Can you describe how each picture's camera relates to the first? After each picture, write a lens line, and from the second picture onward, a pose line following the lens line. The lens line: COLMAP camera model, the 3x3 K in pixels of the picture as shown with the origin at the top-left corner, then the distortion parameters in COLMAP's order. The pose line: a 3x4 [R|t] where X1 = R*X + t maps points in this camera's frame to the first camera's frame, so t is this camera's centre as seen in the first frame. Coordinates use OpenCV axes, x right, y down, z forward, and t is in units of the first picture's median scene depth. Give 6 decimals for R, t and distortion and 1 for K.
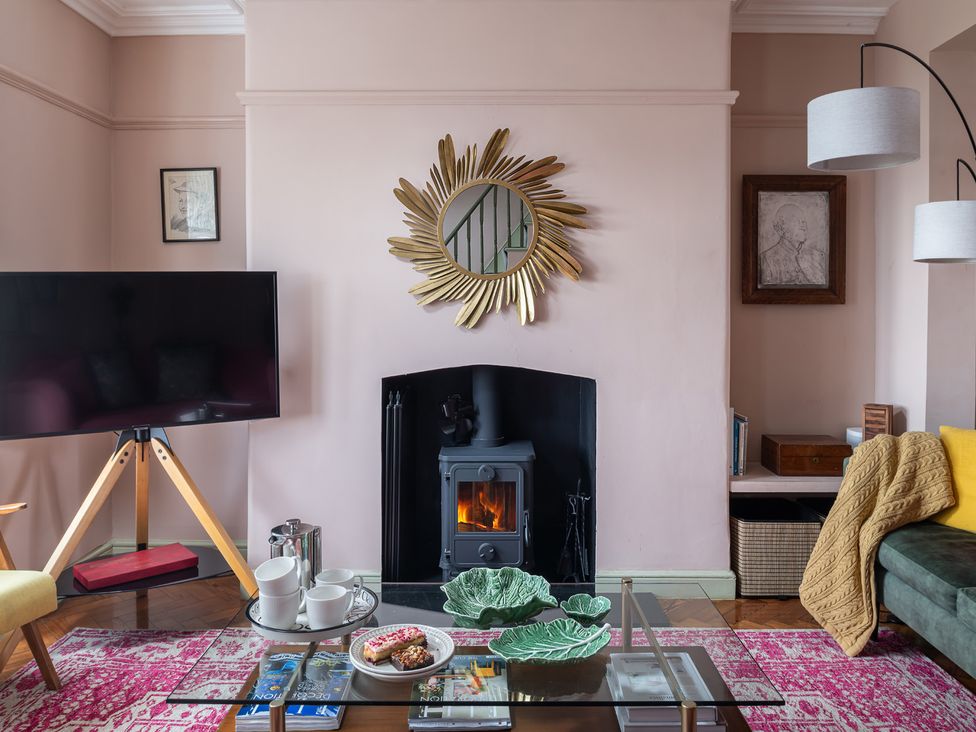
lens RADIAL K [[782.1, 0, 489.0], [0, 782.1, 294.2], [0, 0, 1]] dist [-0.002699, 0.001593]
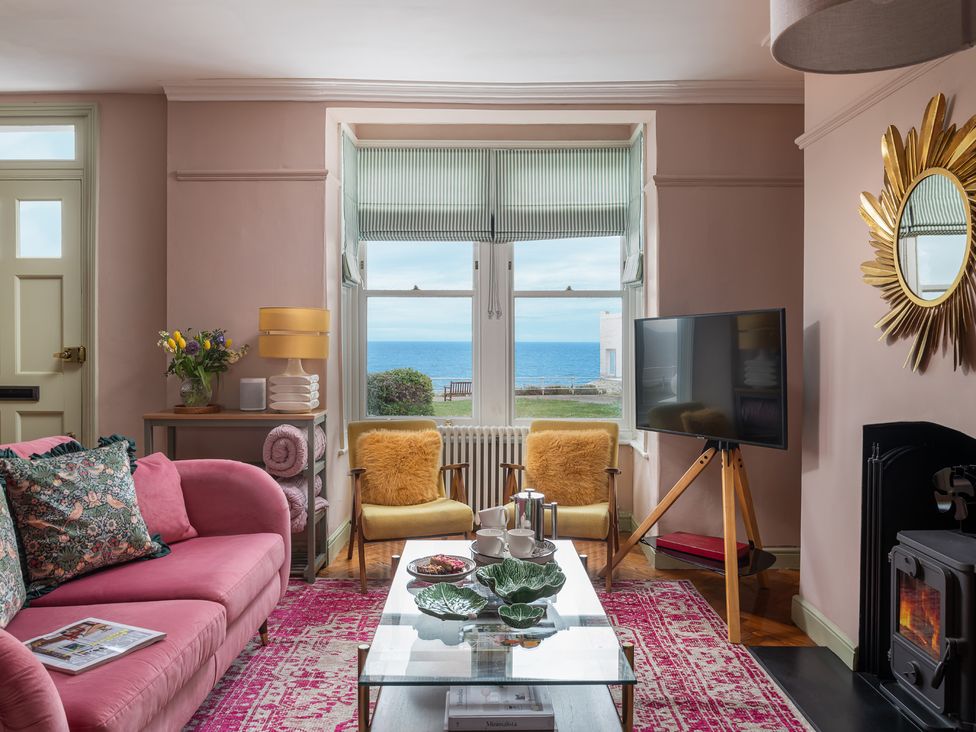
lens RADIAL K [[773.1, 0, 488.1], [0, 773.1, 347.2], [0, 0, 1]] dist [-0.006419, -0.005491]
pose [[0.003566, 0.010332, -0.999940, 0.718752], [0.005424, 0.999932, 0.010351, 0.009809], [0.999979, -0.005461, 0.003510, 0.586382]]
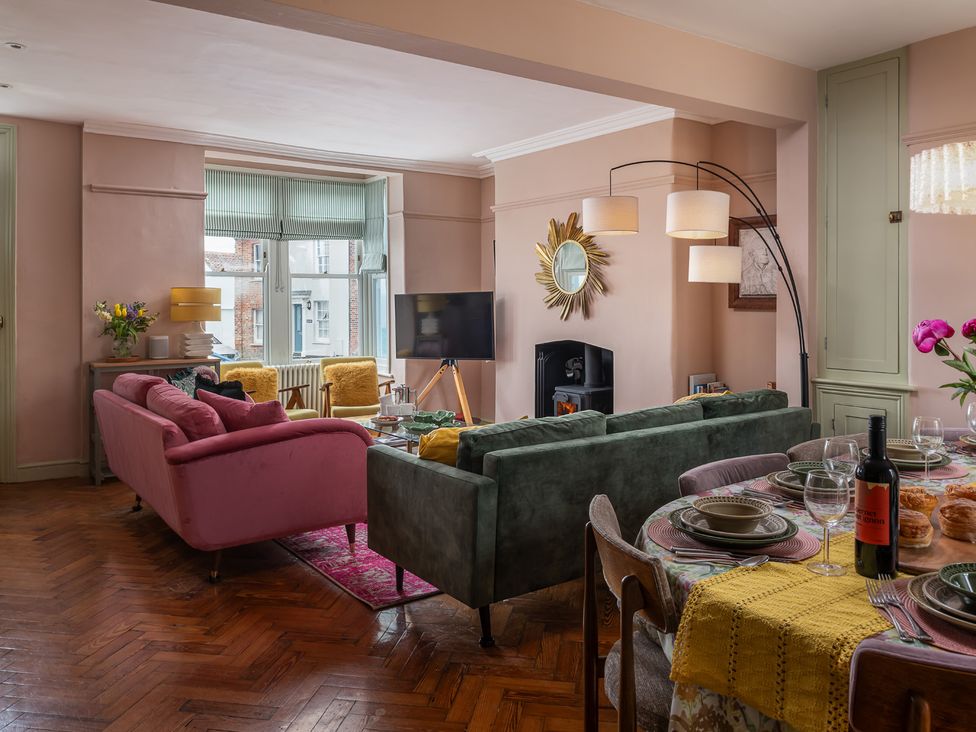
lens RADIAL K [[773.1, 0, 488.1], [0, 773.1, 347.2], [0, 0, 1]] dist [-0.006419, -0.005491]
pose [[0.589871, 0.046583, -0.806153, 1.366215], [0.008314, 0.997931, 0.063749, -0.011320], [0.807455, -0.044306, 0.588263, -0.238706]]
